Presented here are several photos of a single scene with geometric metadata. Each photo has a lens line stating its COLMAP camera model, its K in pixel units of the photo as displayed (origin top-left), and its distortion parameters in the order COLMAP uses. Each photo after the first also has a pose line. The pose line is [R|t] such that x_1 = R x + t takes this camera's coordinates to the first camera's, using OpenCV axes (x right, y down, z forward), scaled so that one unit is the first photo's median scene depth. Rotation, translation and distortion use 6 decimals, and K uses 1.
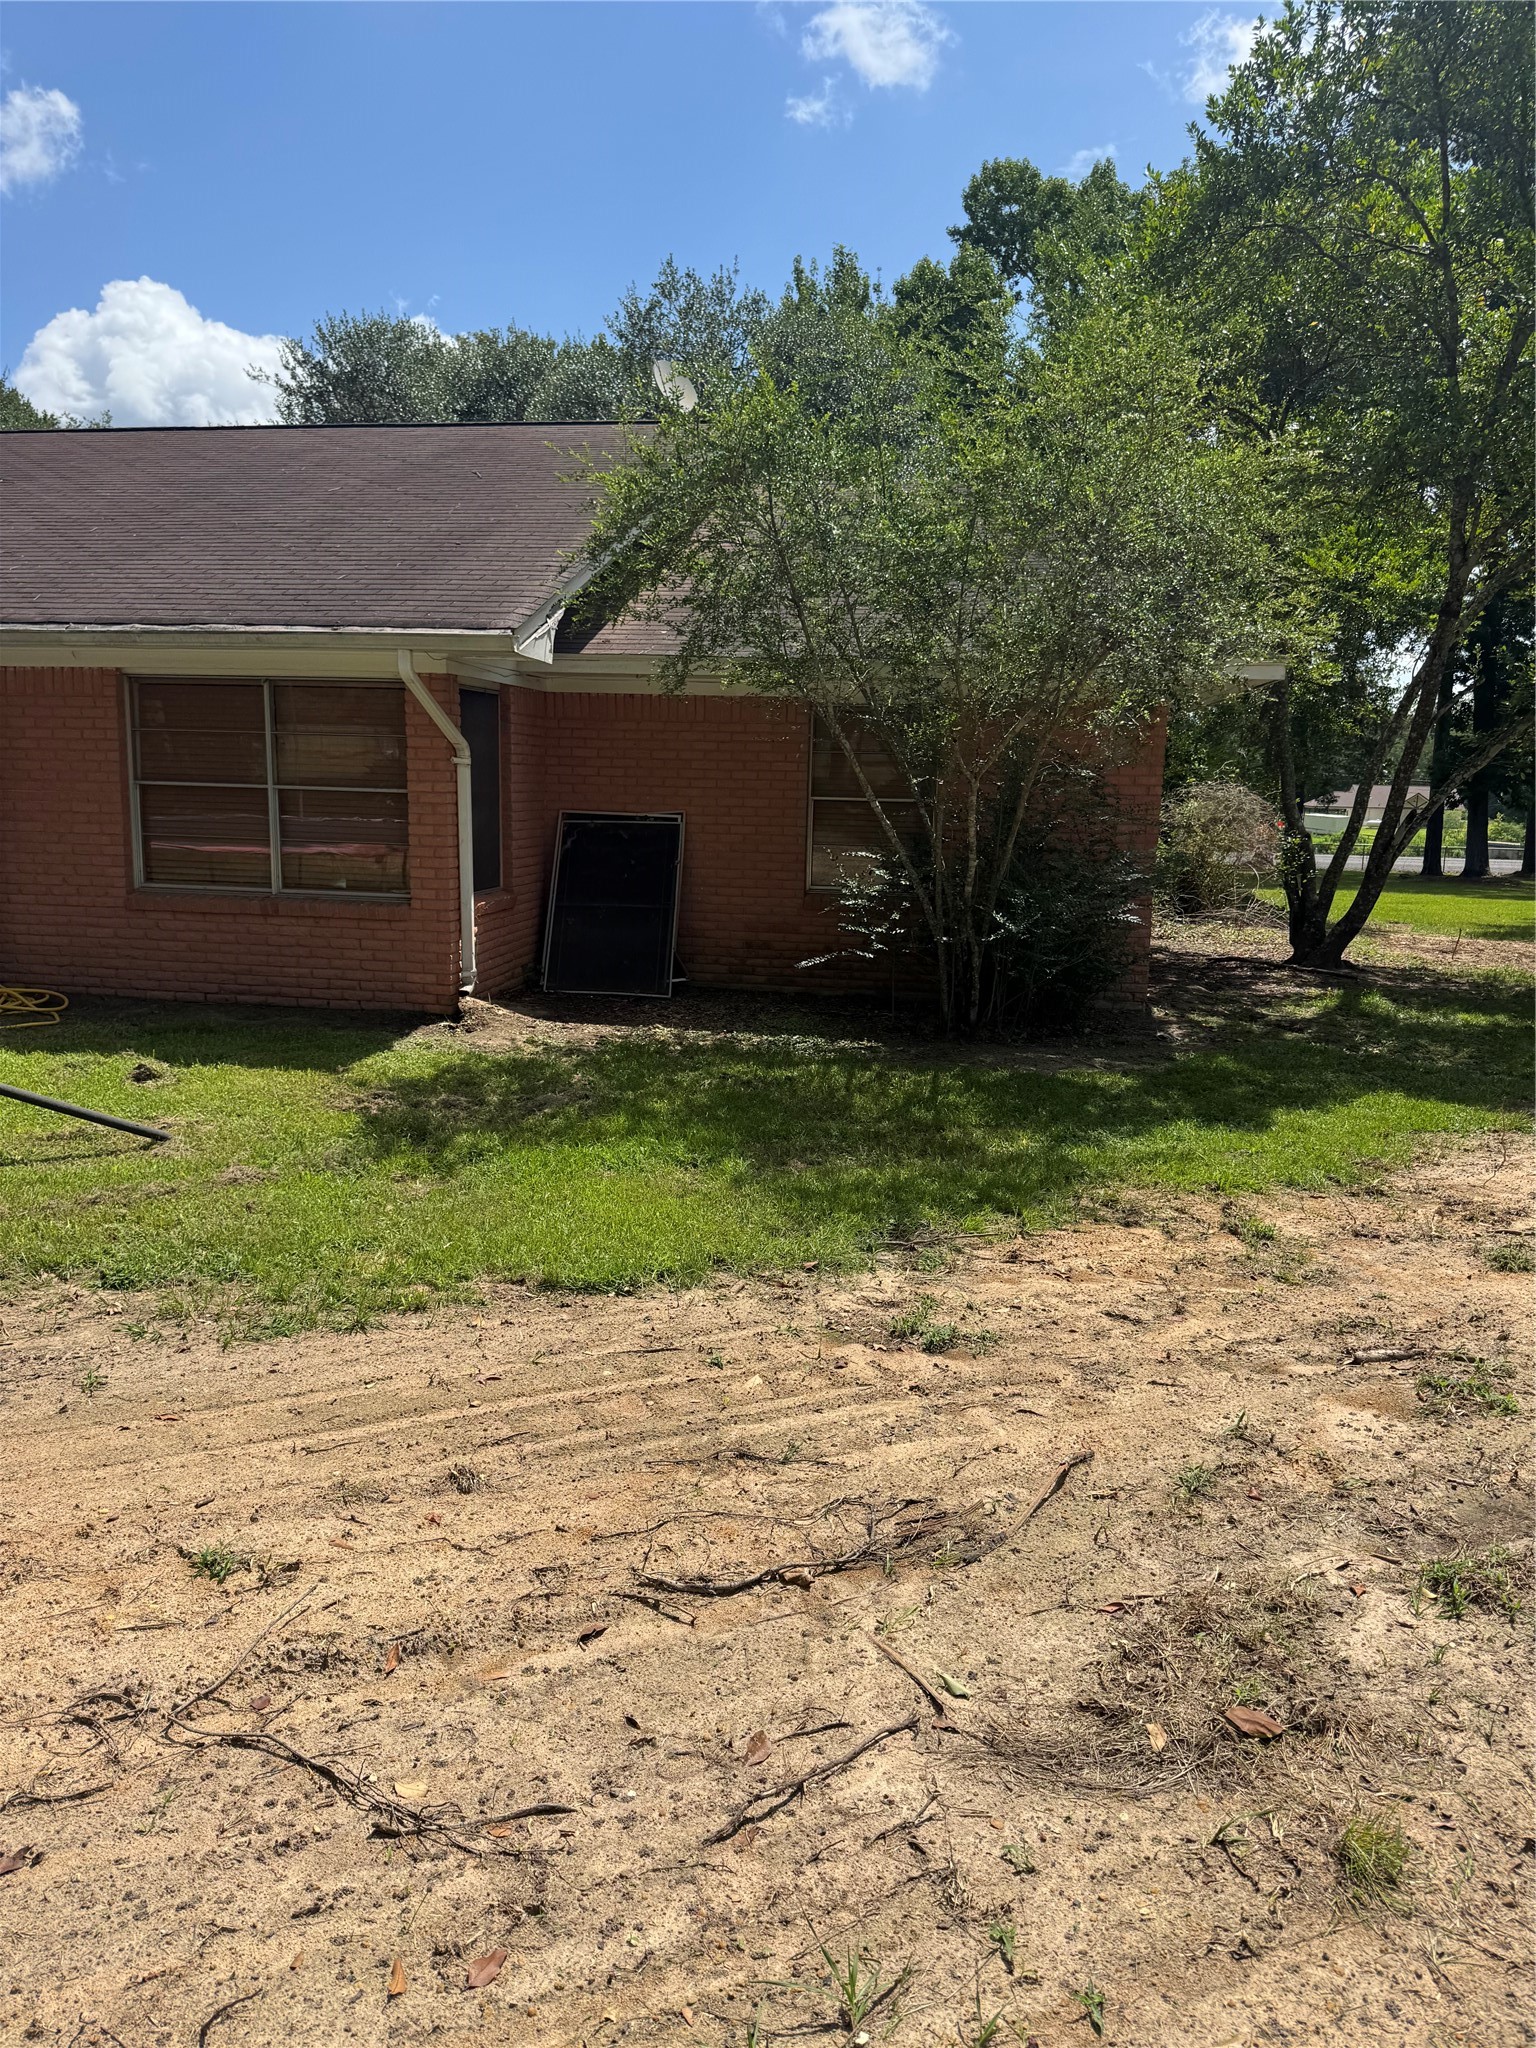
lens RADIAL K [[1492.5, 0, 763.4], [0, 1492.5, 1021.8], [0, 0, 1]] dist [0.050312, 0.000369]
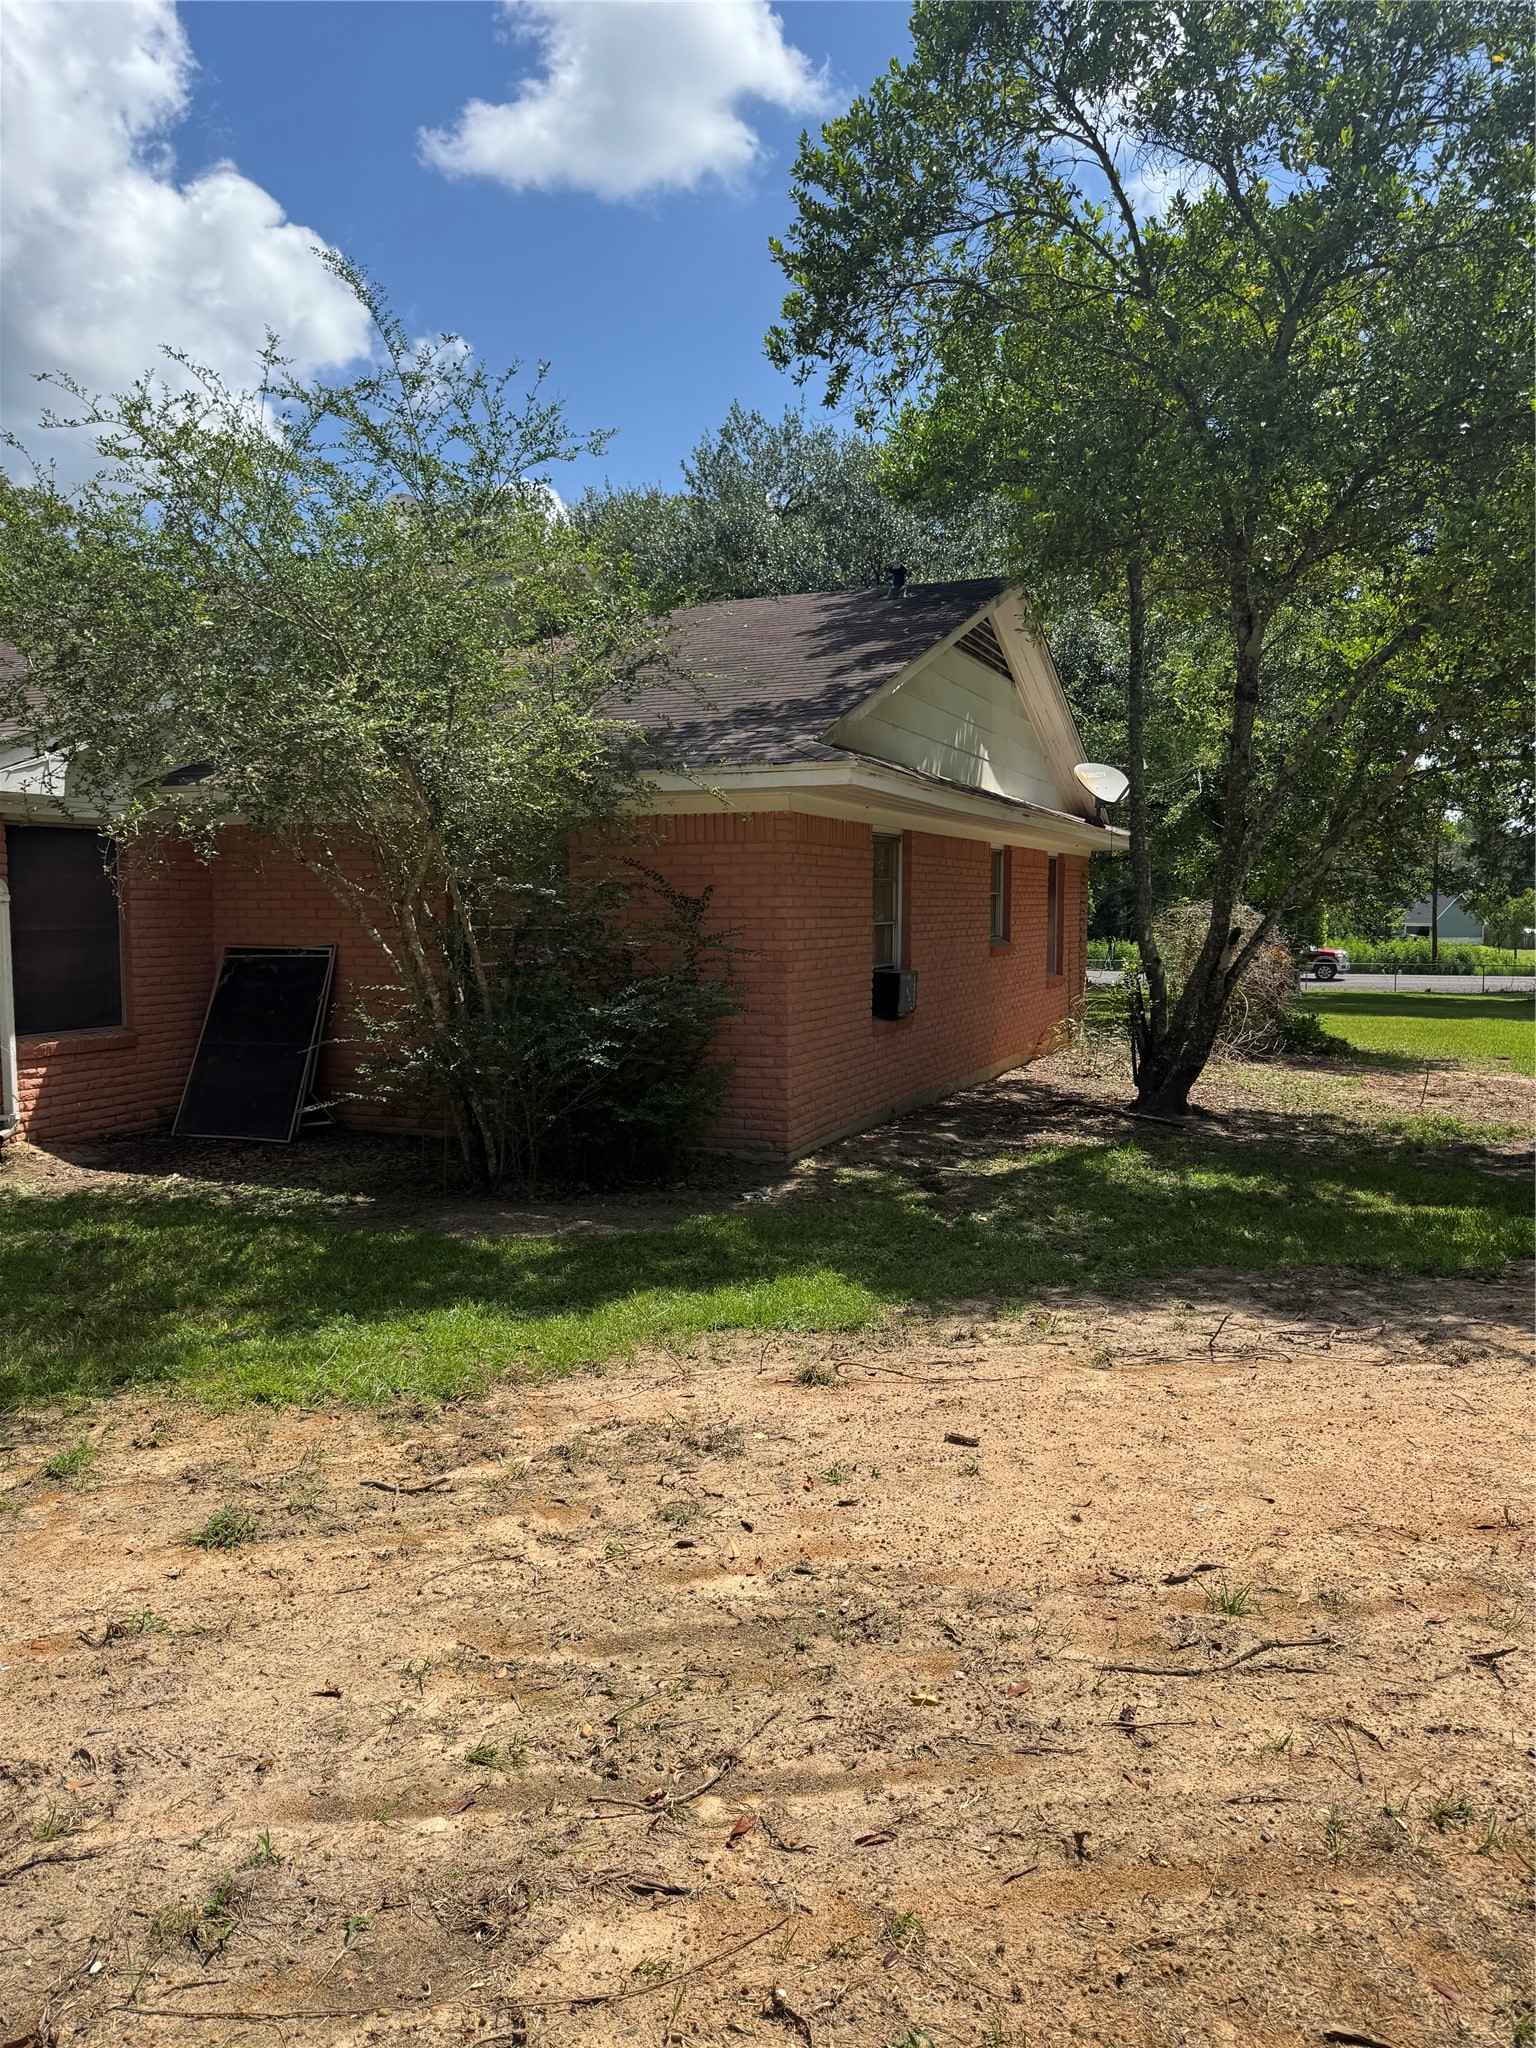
lens RADIAL K [[1492.5, 0, 763.4], [0, 1492.5, 1021.8], [0, 0, 1]] dist [0.050312, 0.000369]
pose [[0.969864, -0.006368, -0.243562, 0.439889], [-0.015202, 0.996129, -0.086578, -0.013787], [0.243170, 0.087672, 0.966013, 0.154457]]
